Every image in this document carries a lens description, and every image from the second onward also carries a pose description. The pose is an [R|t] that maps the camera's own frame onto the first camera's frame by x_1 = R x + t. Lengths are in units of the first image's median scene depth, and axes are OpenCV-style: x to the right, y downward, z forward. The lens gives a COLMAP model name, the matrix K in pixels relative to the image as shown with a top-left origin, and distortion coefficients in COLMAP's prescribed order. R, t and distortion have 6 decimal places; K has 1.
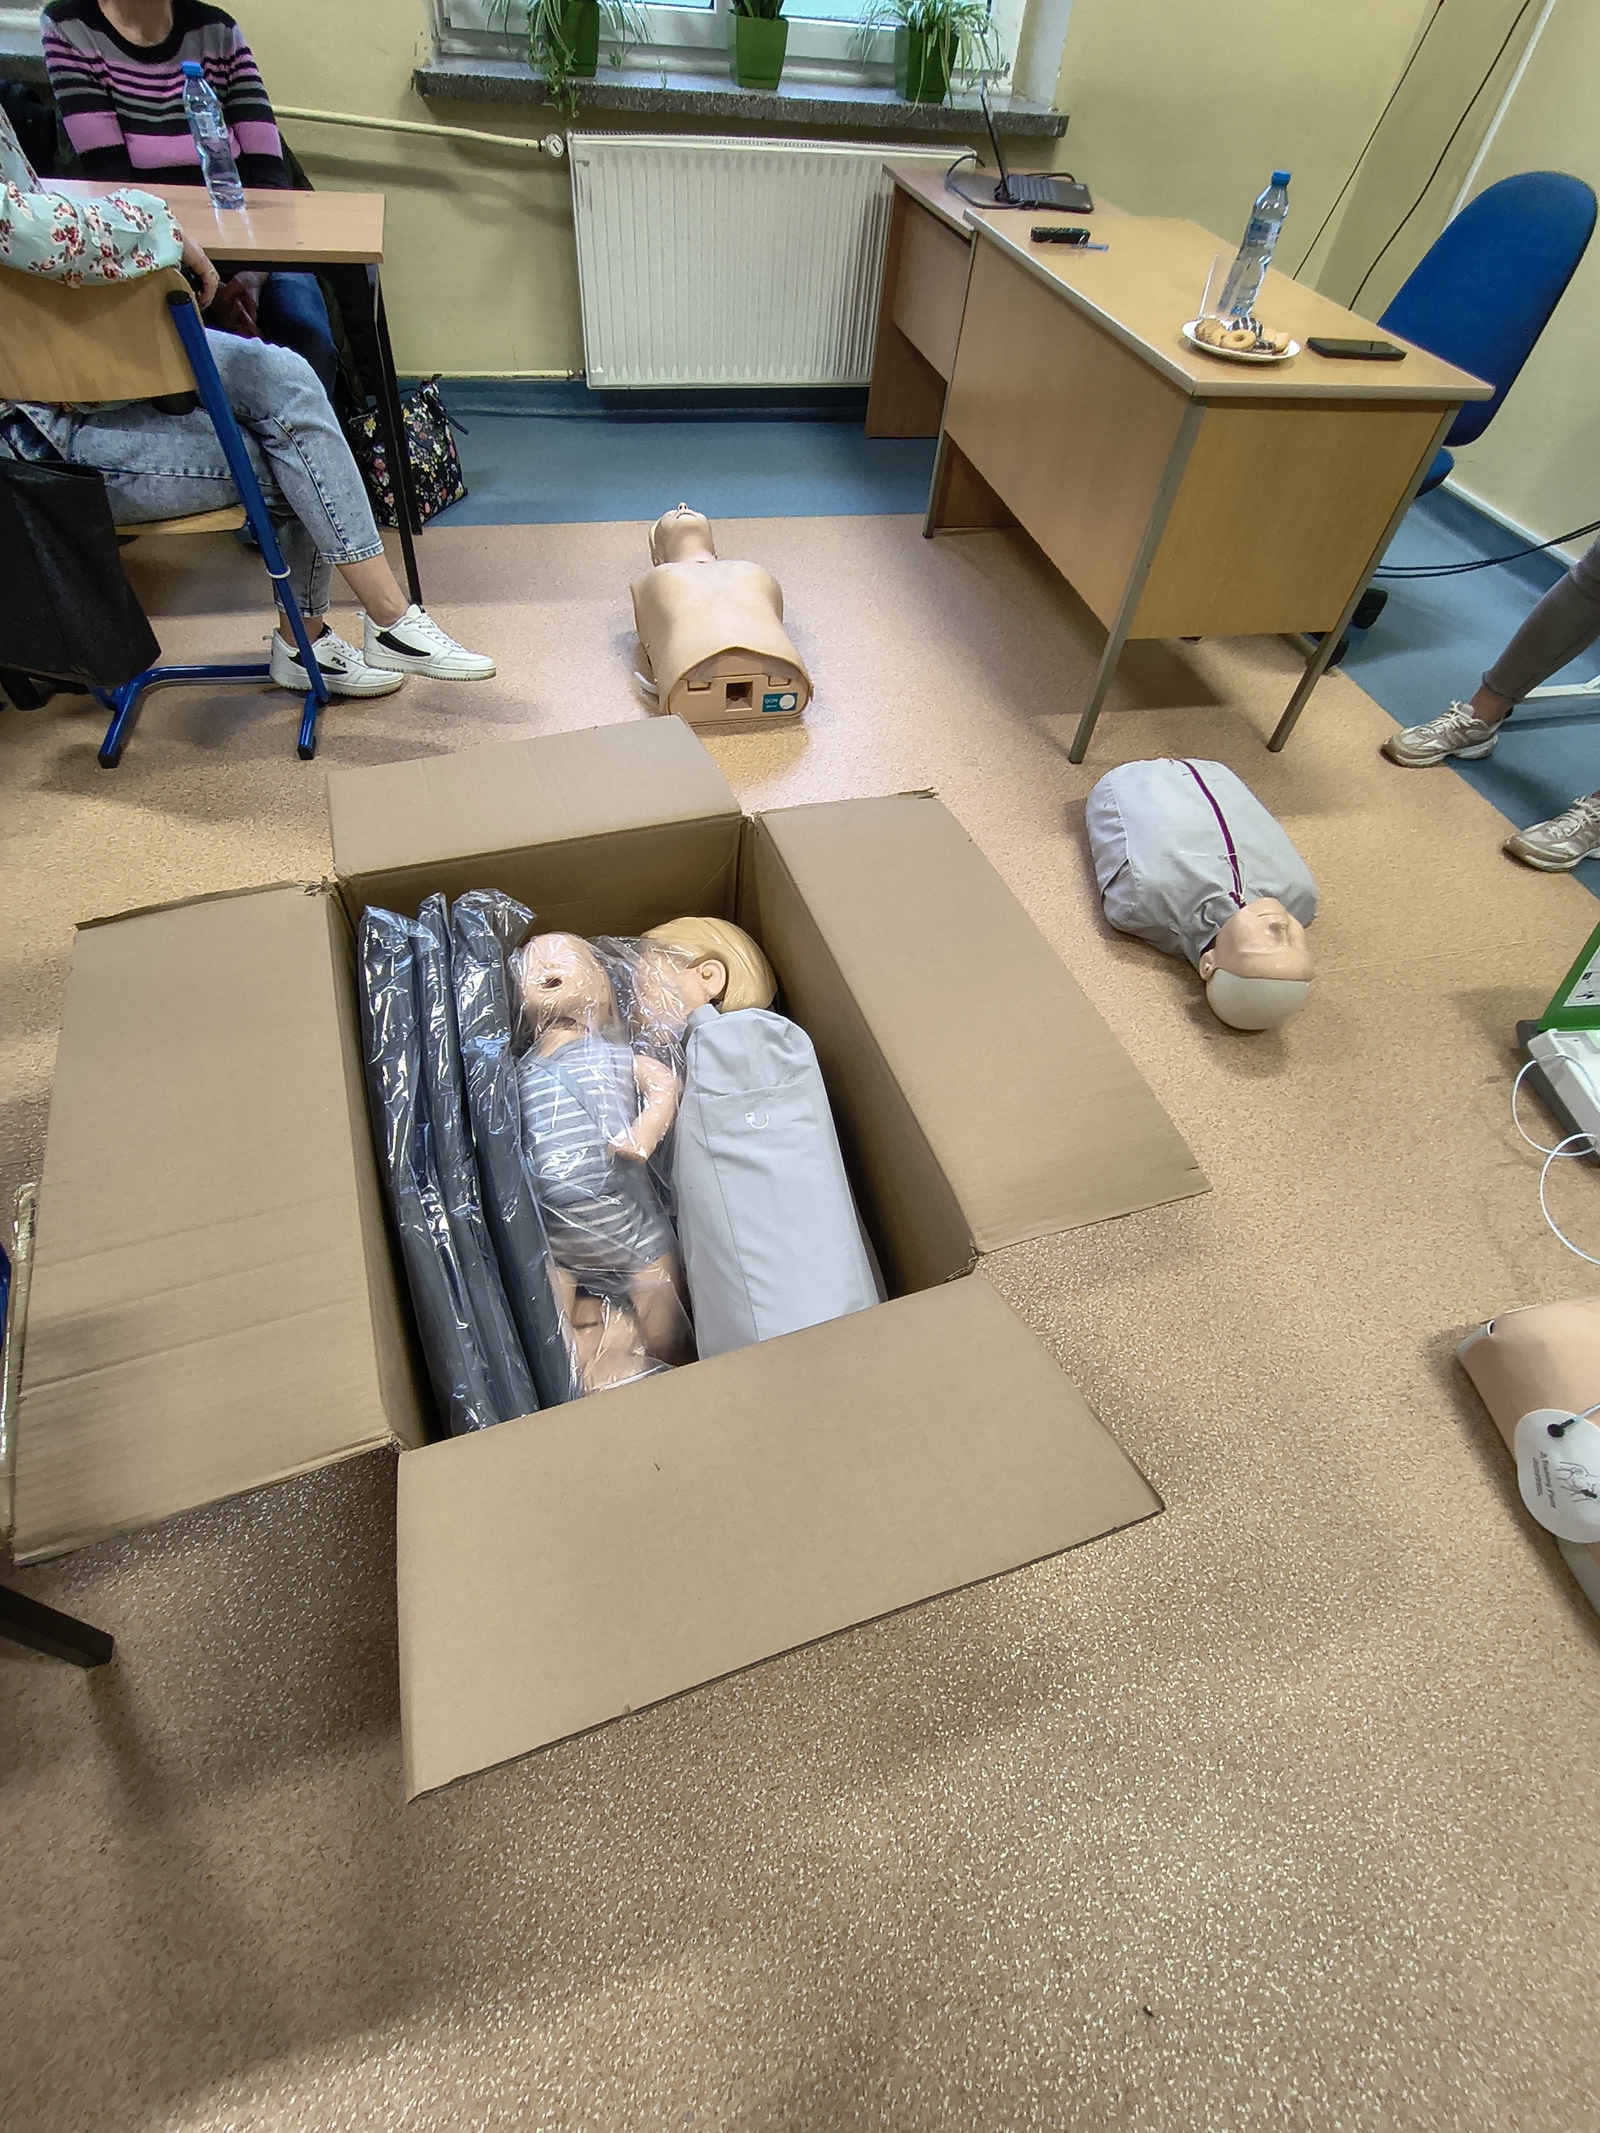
lens RADIAL K [[979.5, 0, 787.8], [0, 979.5, 1063.1], [0, 0, 1]] dist [-0.002428, -0.000674]
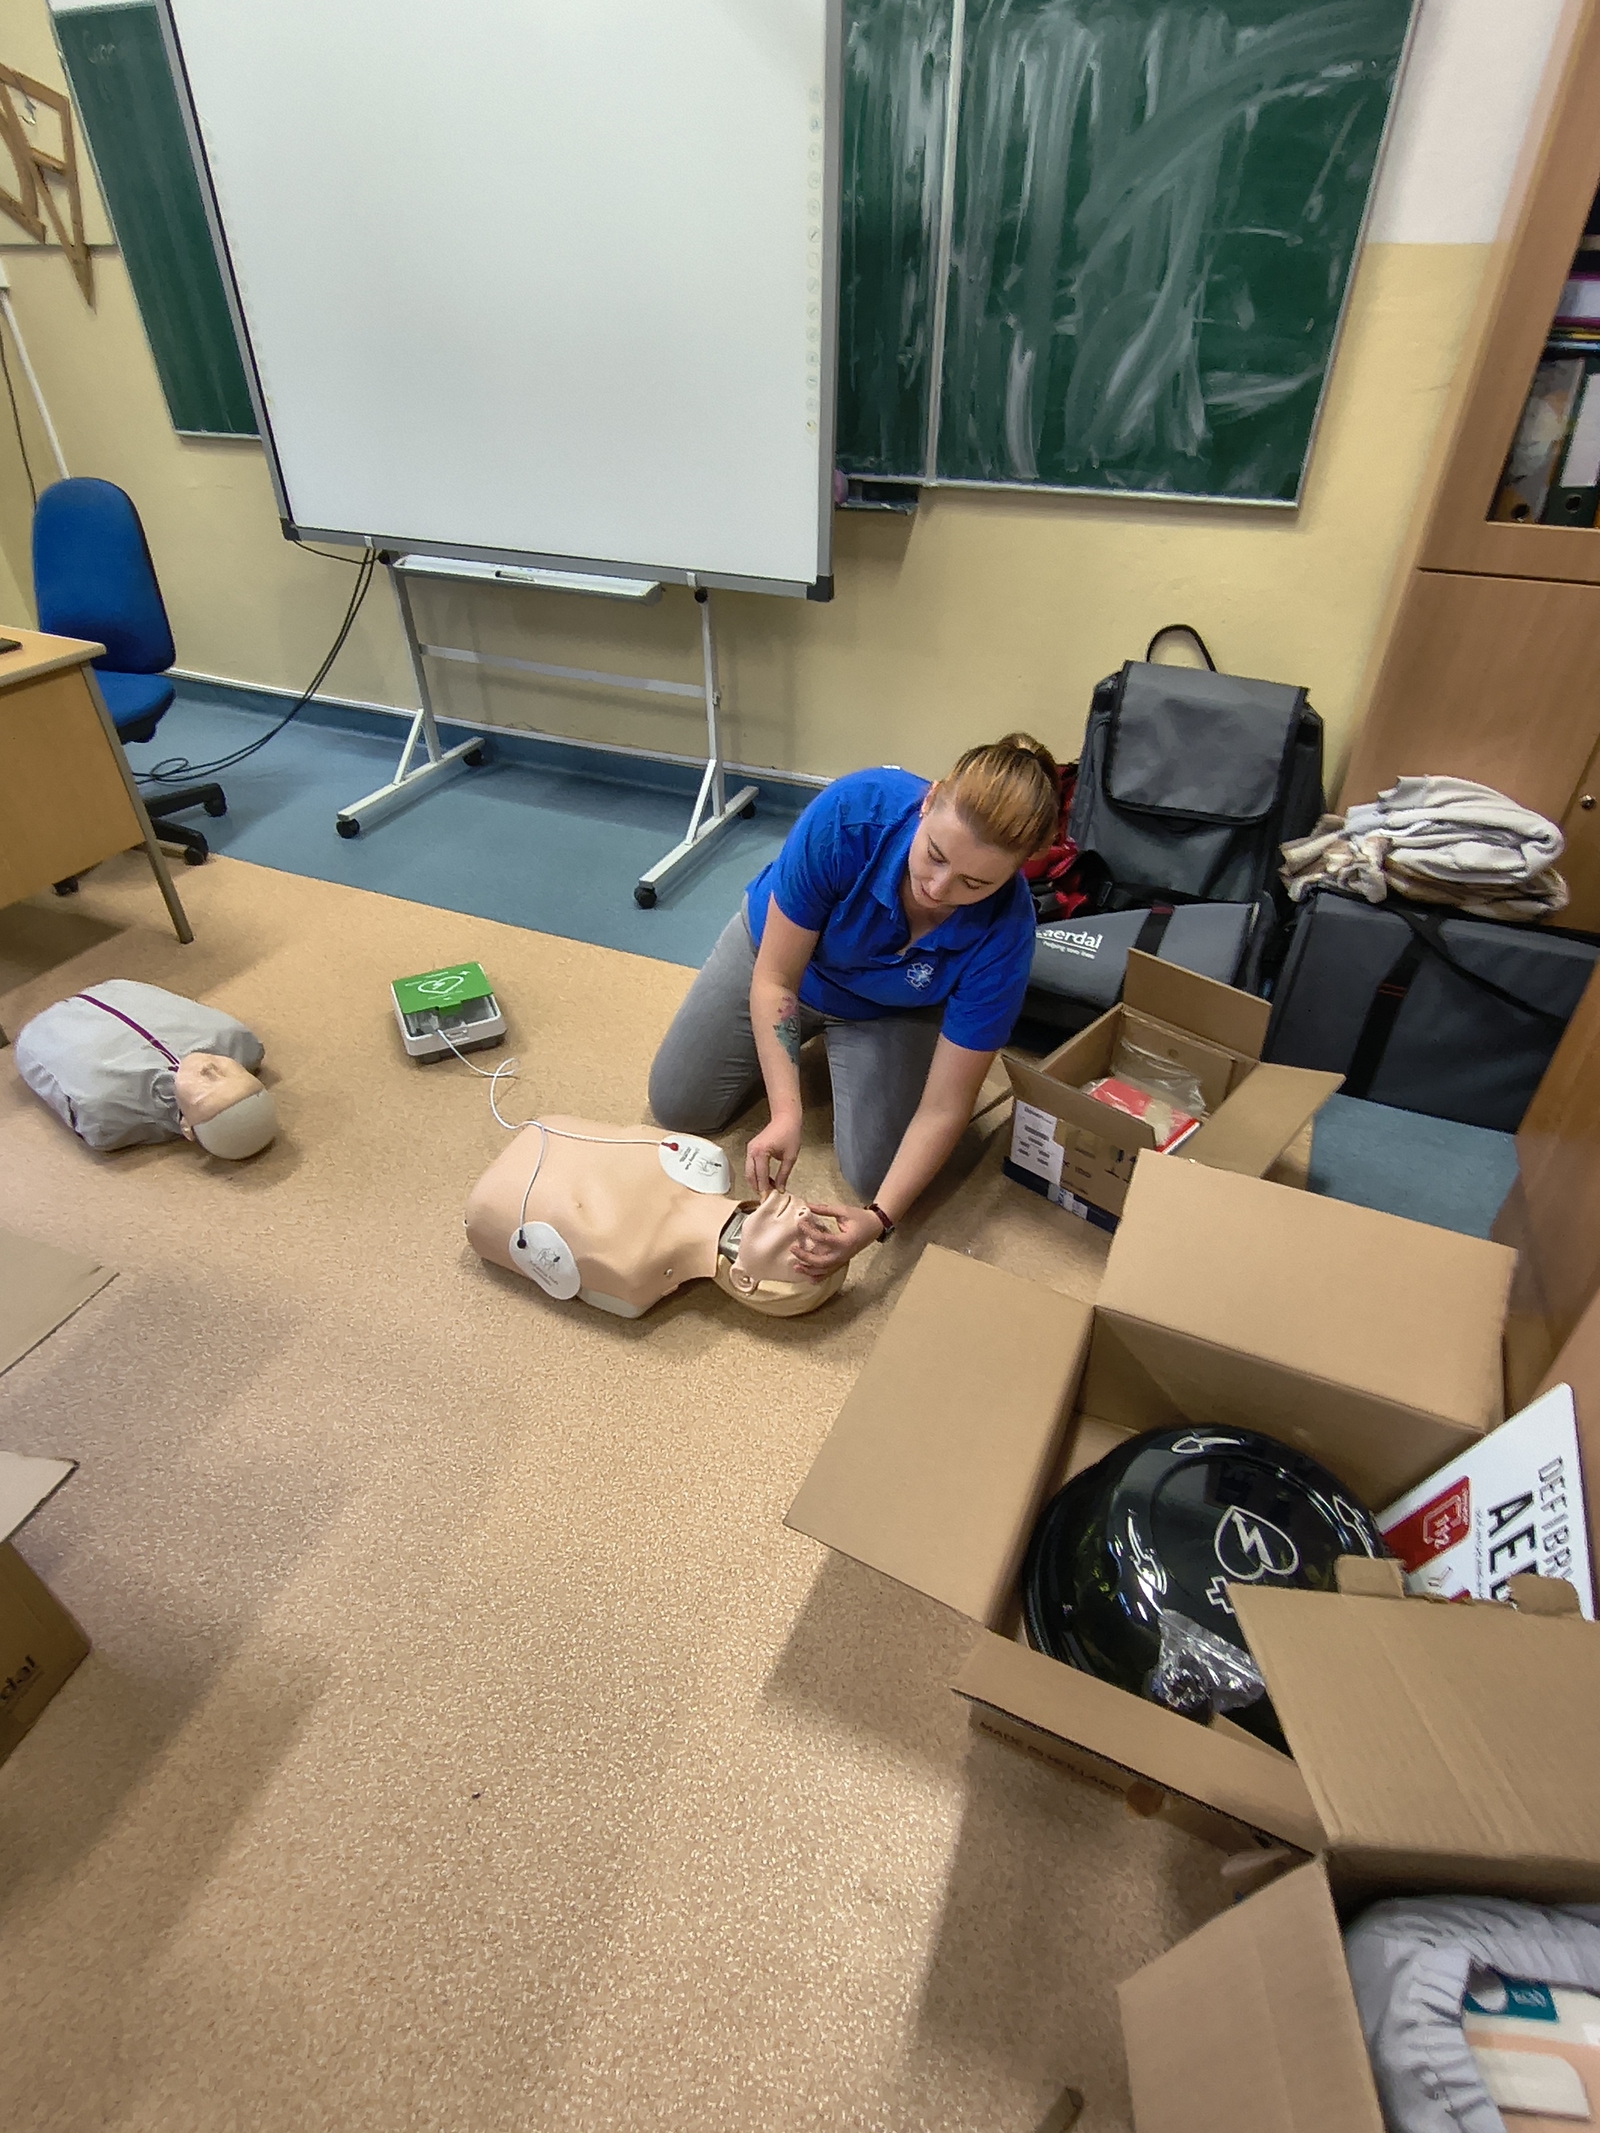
lens RADIAL K [[1113.0, 0, 783.9], [0, 1113.0, 1062.6], [0, 0, 1]] dist [-0.004118, 0.000644]
pose [[0.615351, -0.533461, 0.580312, 0.135233], [0.640771, 0.767295, 0.025887, 0.217256], [-0.459081, 0.355918, 0.813983, -0.329097]]
